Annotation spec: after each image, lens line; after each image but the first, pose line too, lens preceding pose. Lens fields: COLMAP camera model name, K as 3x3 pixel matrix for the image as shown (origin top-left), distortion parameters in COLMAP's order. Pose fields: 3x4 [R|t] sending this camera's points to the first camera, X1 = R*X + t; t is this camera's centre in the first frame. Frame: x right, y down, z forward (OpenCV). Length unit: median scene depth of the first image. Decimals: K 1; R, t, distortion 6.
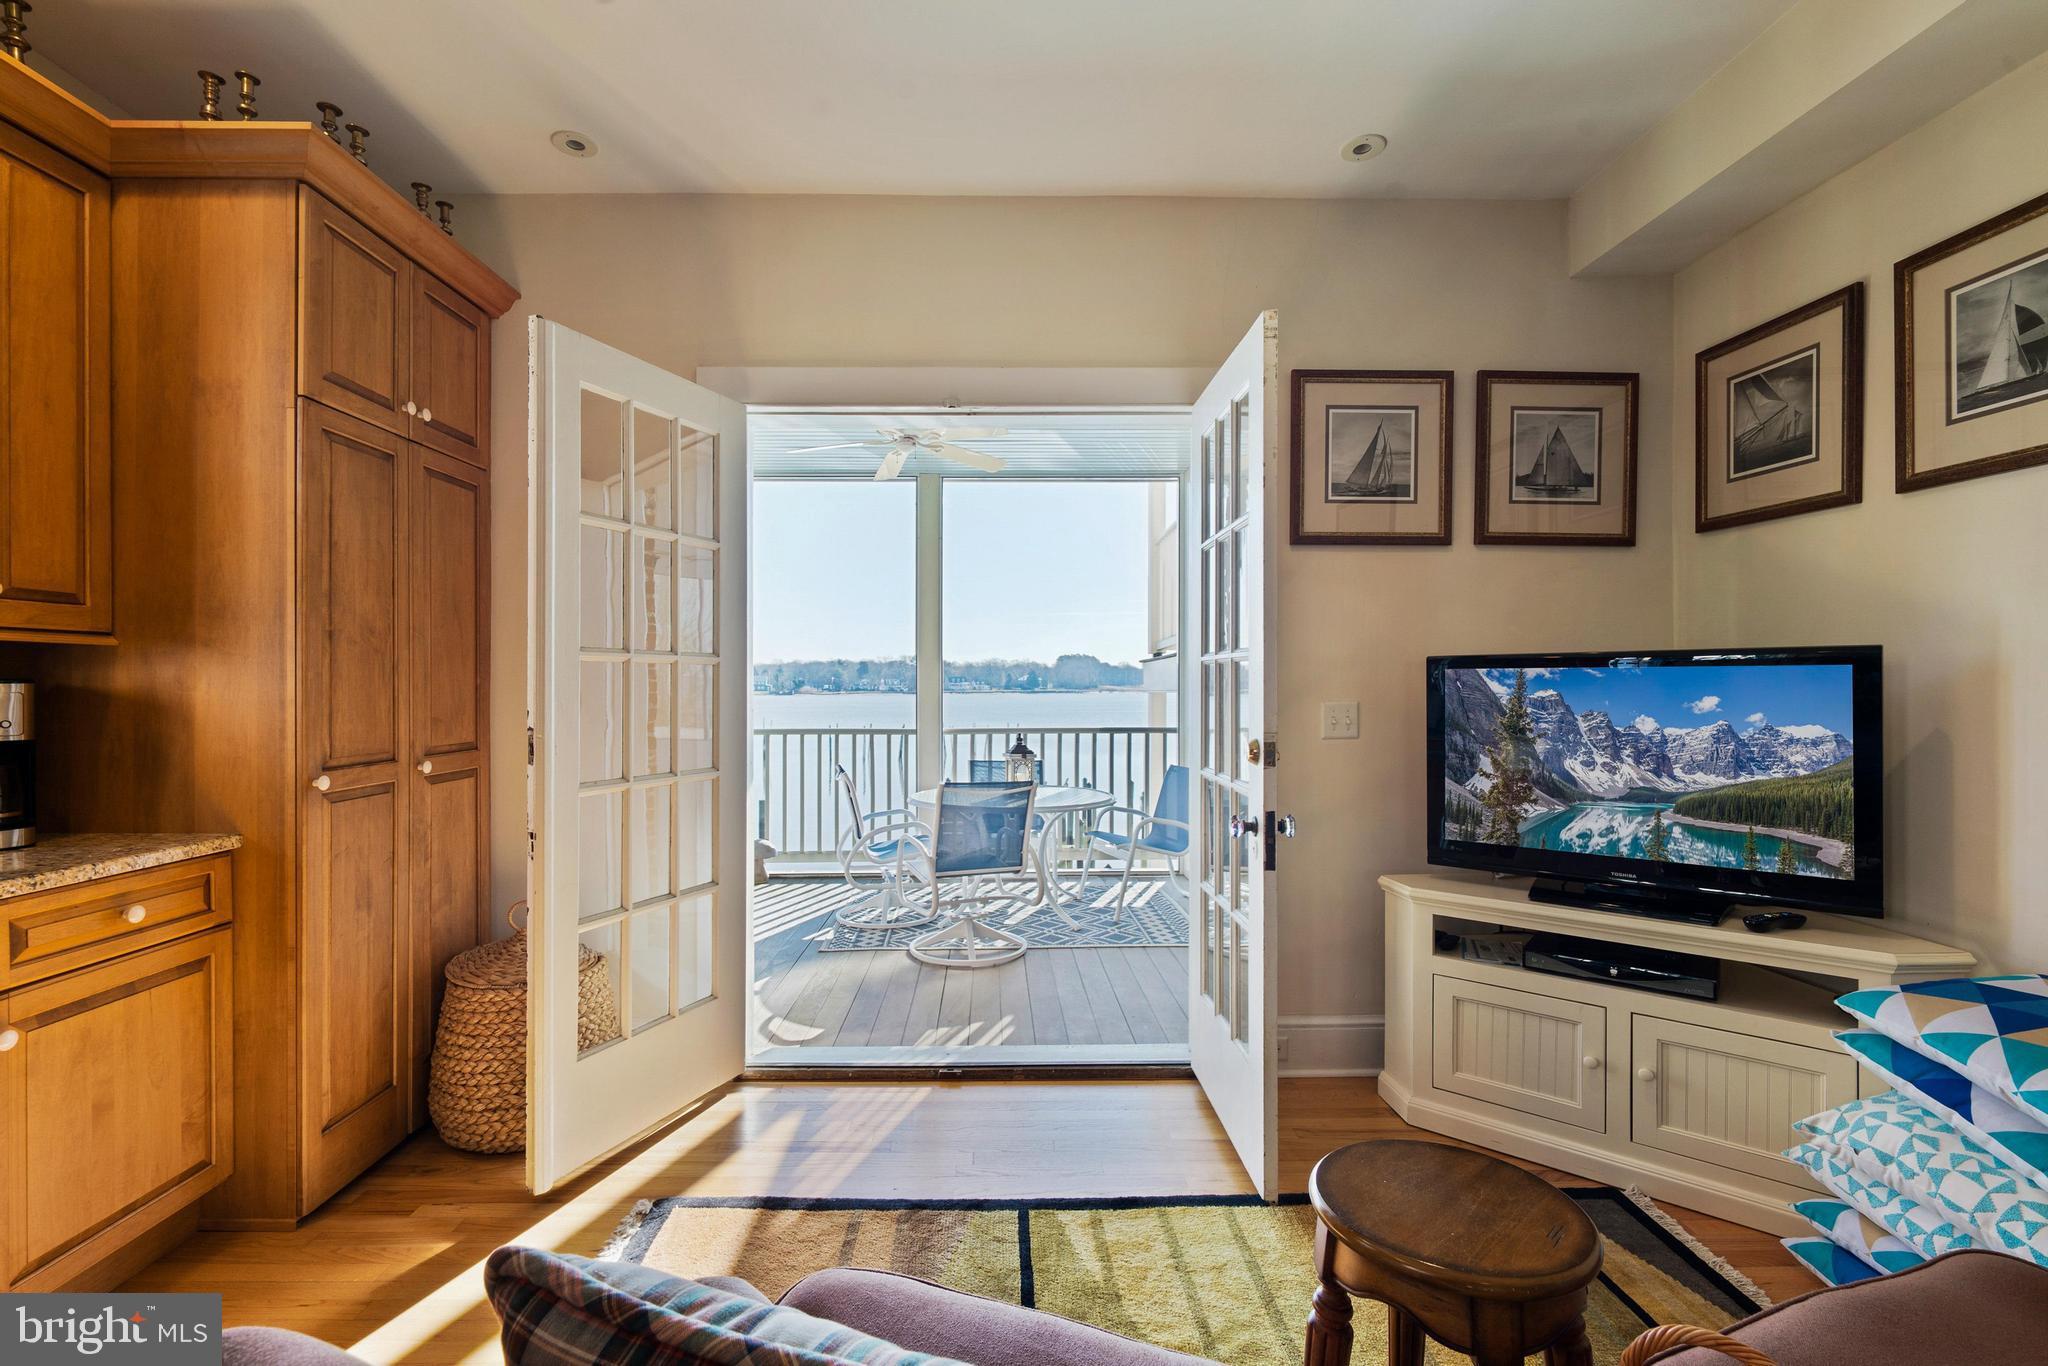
lens RADIAL K [[889.5, 0, 995.7], [0, 889.5, 673.4], [0, 0, 1]] dist [-0.001139, 0.000137]
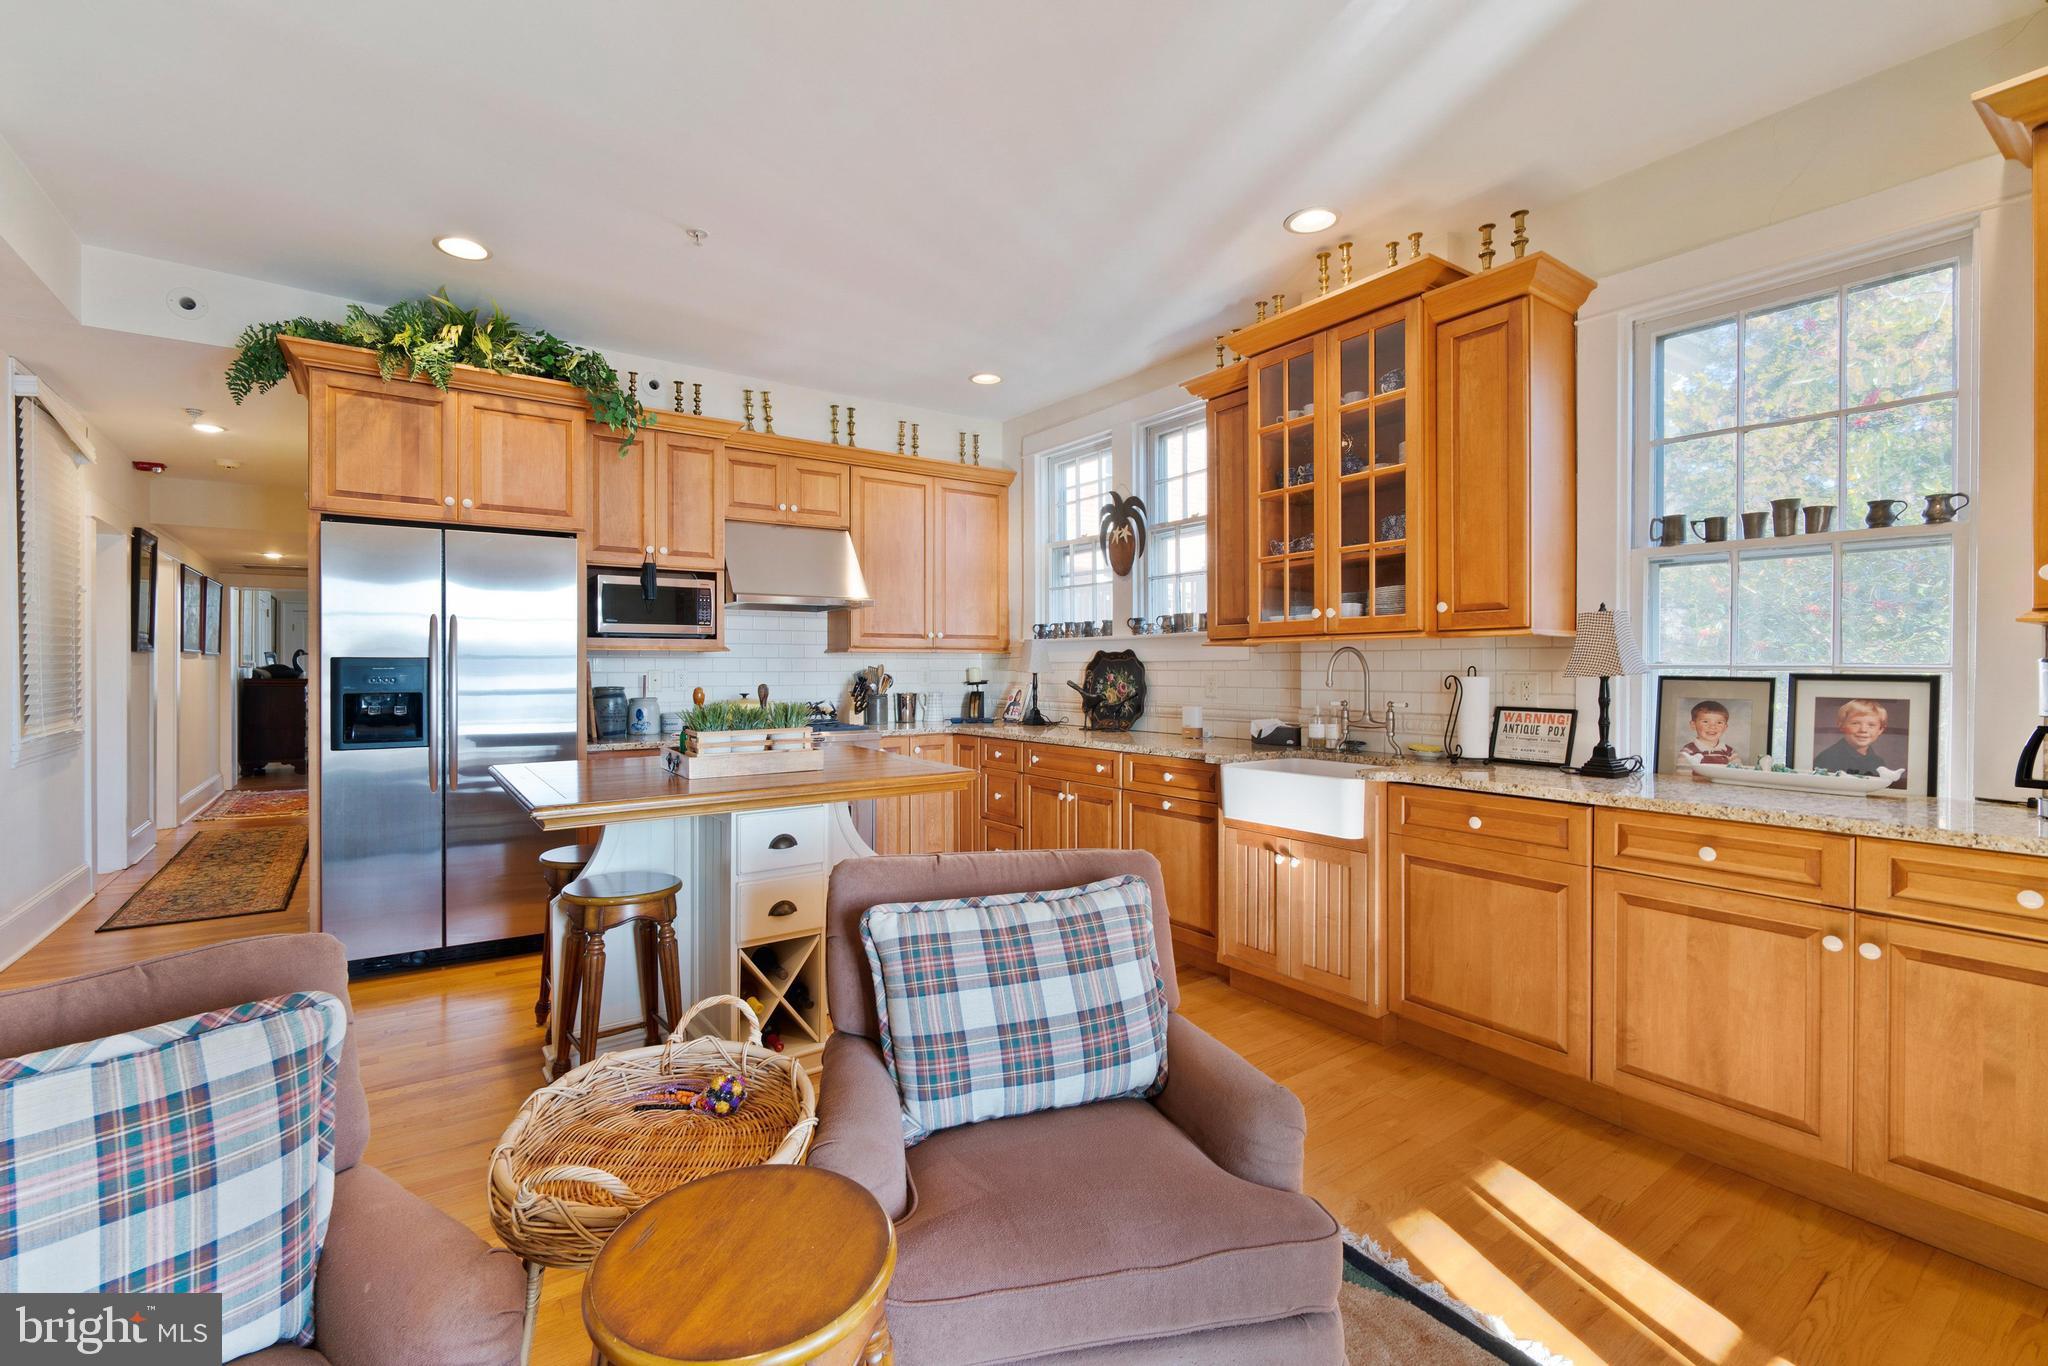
lens RADIAL K [[889.5, 0, 995.7], [0, 889.5, 673.4], [0, 0, 1]] dist [-0.001139, 0.000137]
pose [[-0.824616, 0.002169, -0.565689, 0.389107], [-0.008078, 0.999846, 0.015610, 0.016131], [0.565635, 0.017442, -0.824471, 0.921201]]
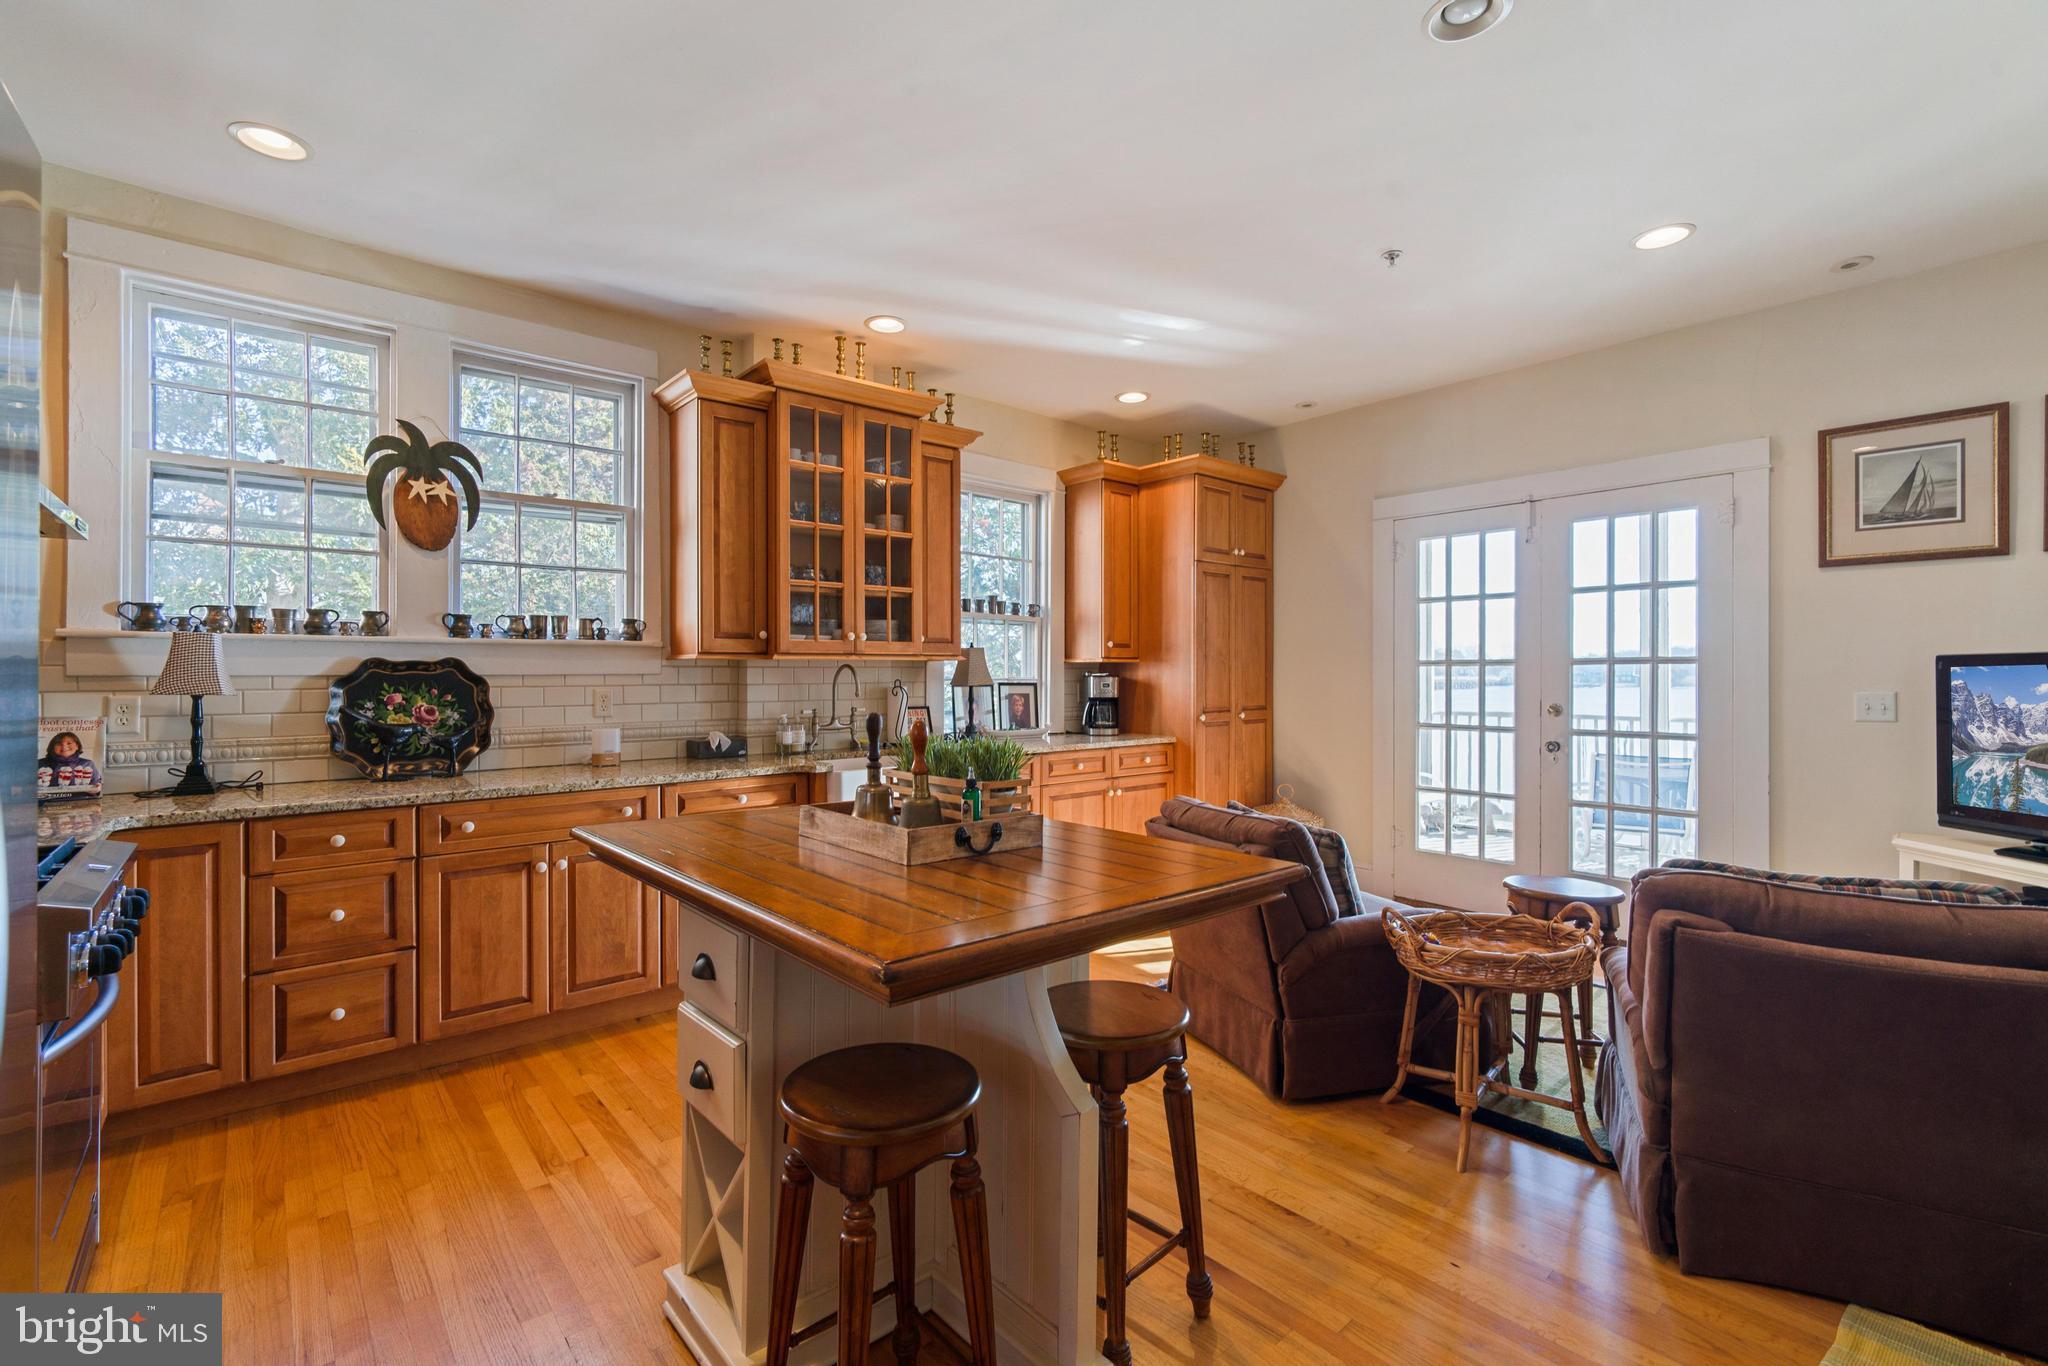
lens RADIAL K [[889.5, 0, 995.7], [0, 889.5, 673.4], [0, 0, 1]] dist [-0.001139, 0.000137]
pose [[0.643474, -0.009923, -0.765403, 0.656683], [-0.001695, 0.999895, -0.014388, 0.035106], [0.765466, 0.010556, 0.643390, -0.888909]]
